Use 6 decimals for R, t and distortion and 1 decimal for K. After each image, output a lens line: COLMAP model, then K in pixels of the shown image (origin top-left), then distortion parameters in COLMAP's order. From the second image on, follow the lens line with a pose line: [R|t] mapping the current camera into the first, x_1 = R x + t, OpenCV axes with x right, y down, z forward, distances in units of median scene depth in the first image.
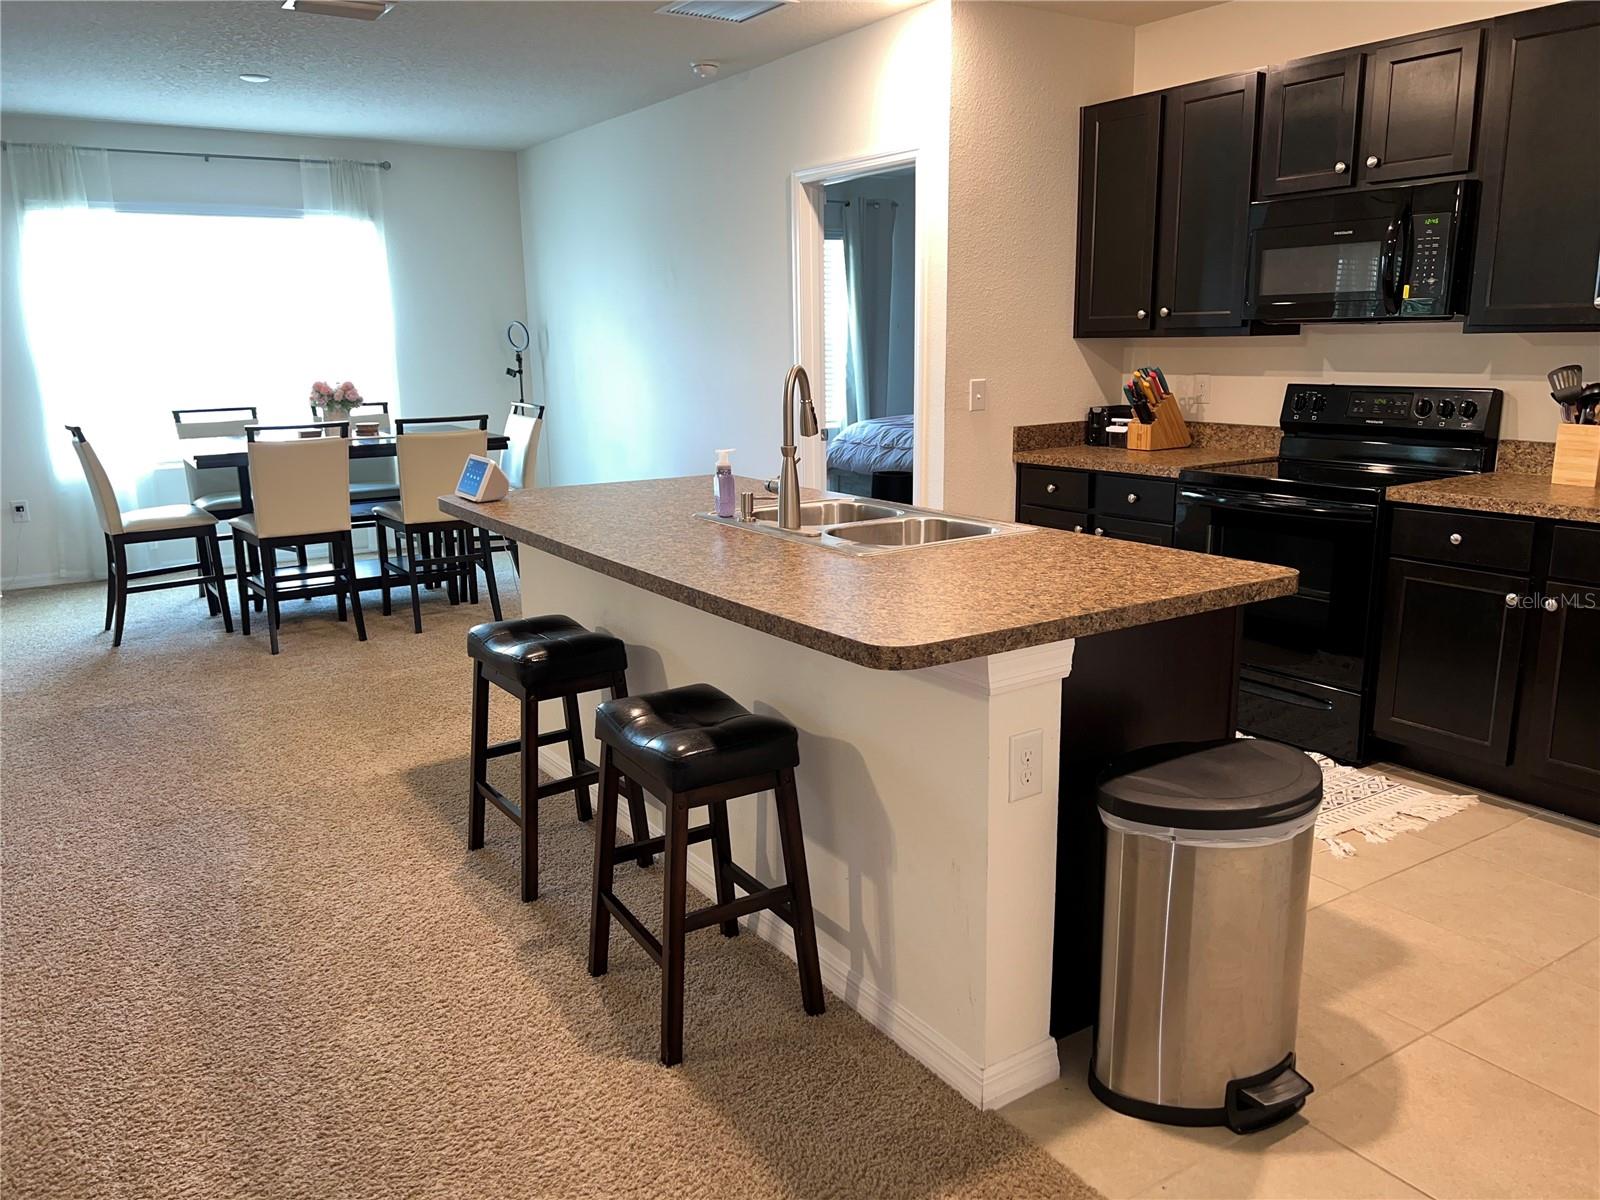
lens RADIAL K [[1186.7, 0, 800.0], [0, 1186.7, 600.0], [0, 0, 1]] dist [0.067460, -0.096767]
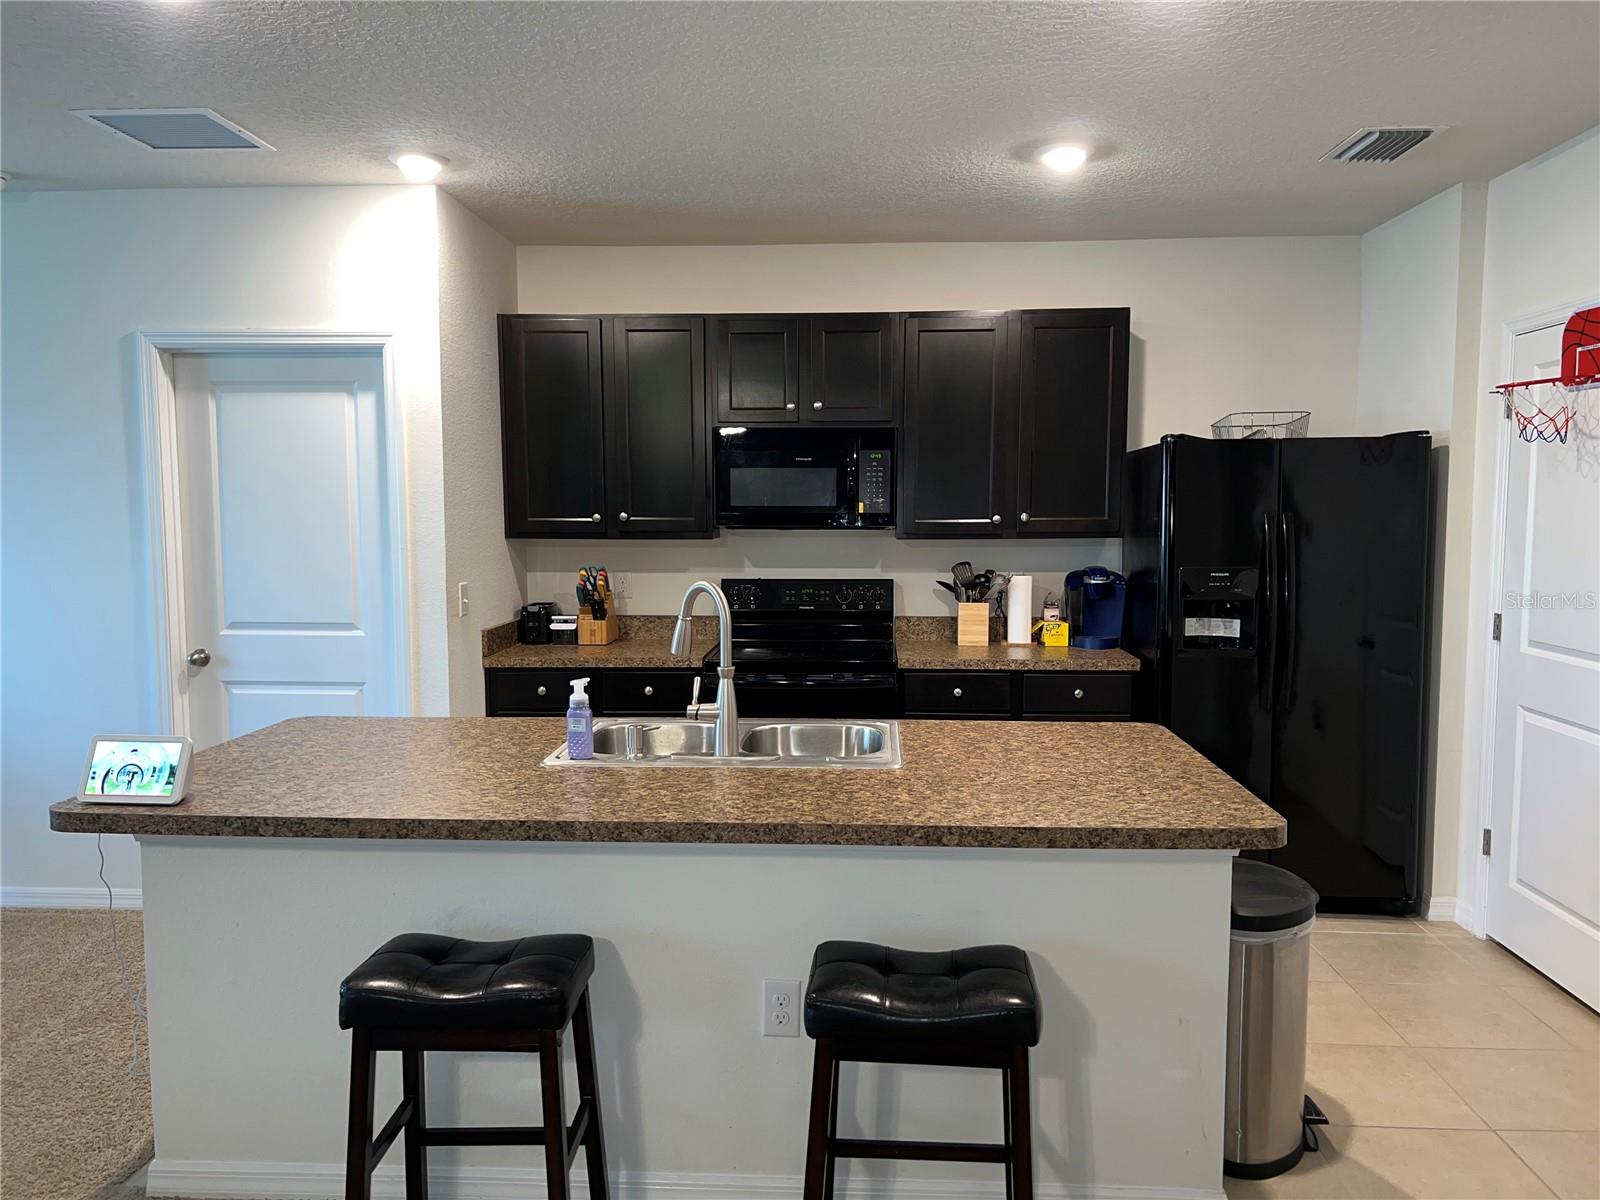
lens RADIAL K [[1186.7, 0, 800.0], [0, 1186.7, 600.0], [0, 0, 1]] dist [0.067460, -0.096767]
pose [[0.596953, -0.048961, 0.800781, -0.469373], [0.165559, 0.984170, -0.063244, -0.075297], [-0.785008, 0.170330, 0.595609, 0.260300]]
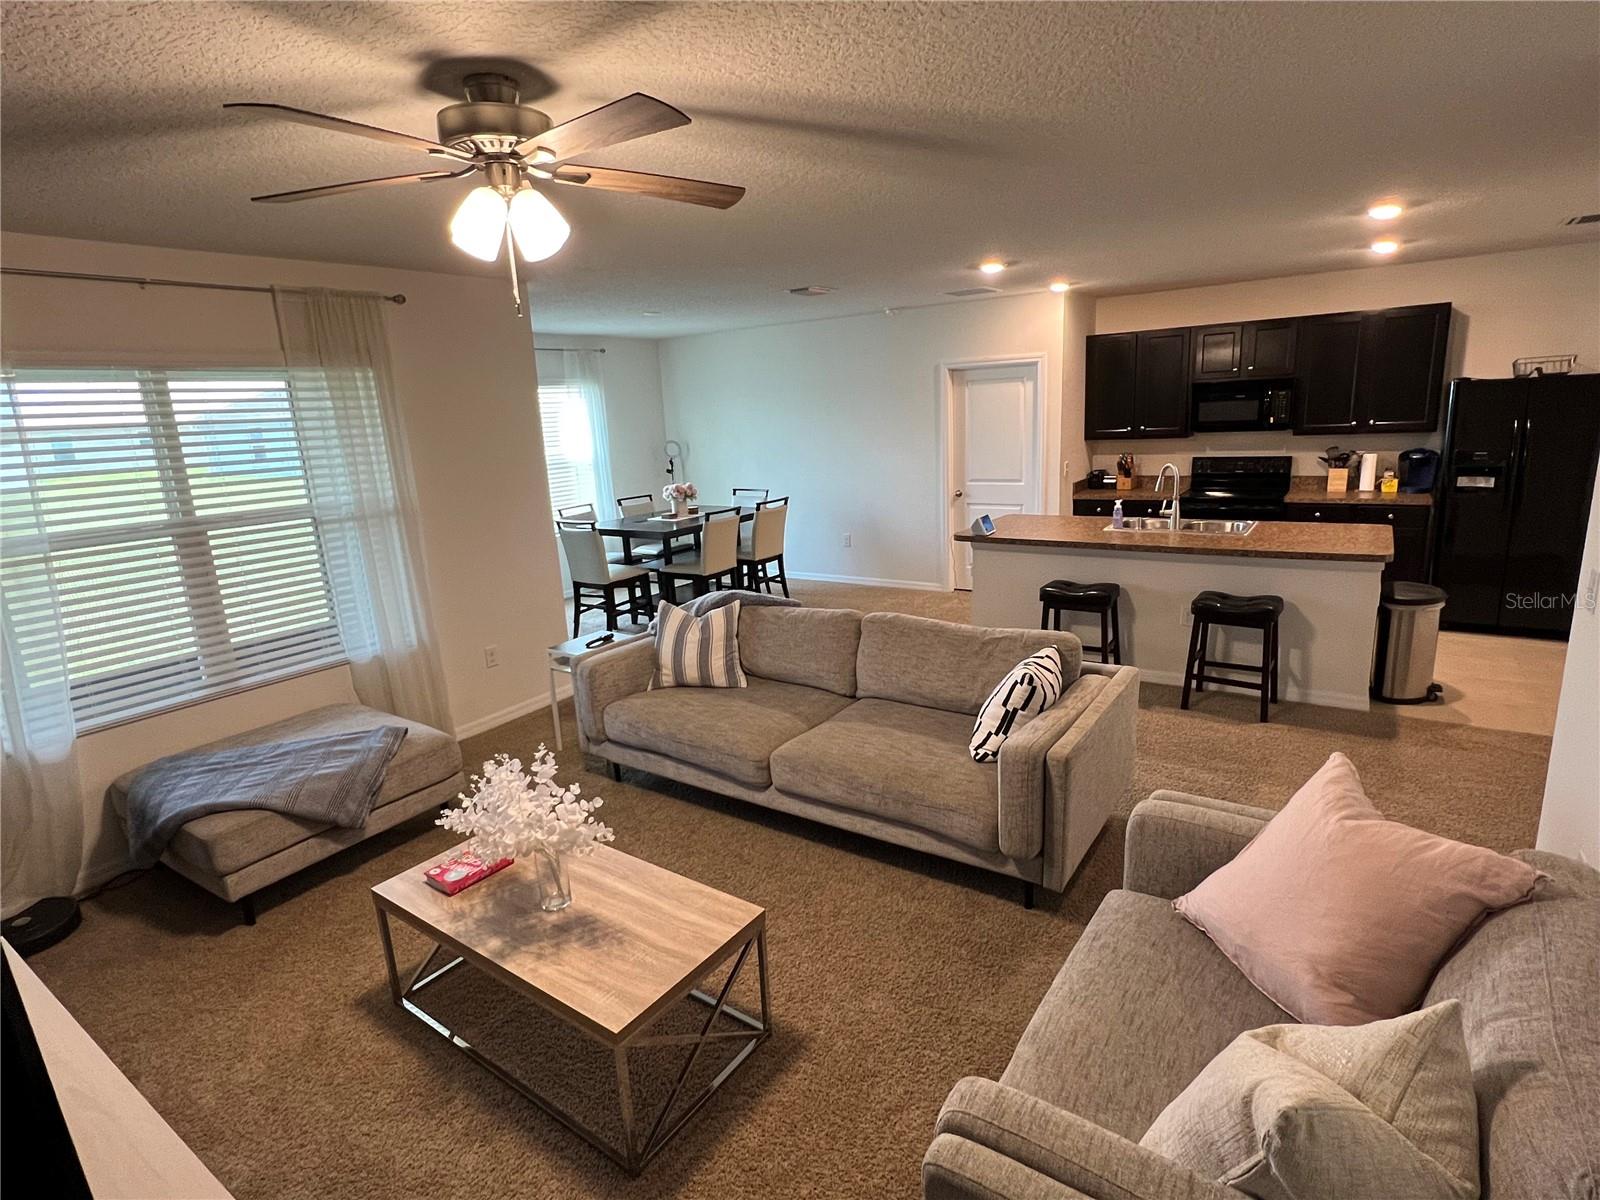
lens RADIAL K [[801.1, 0, 802.0], [0, 801.1, 591.3], [0, 0, 1]] dist [-0.009390, -0.000443]
pose [[0.927279, -0.115665, 0.356054, -0.881785], [0.119108, 0.992805, 0.012319, -0.031701], [-0.354917, 0.030986, 0.934384, -0.173021]]
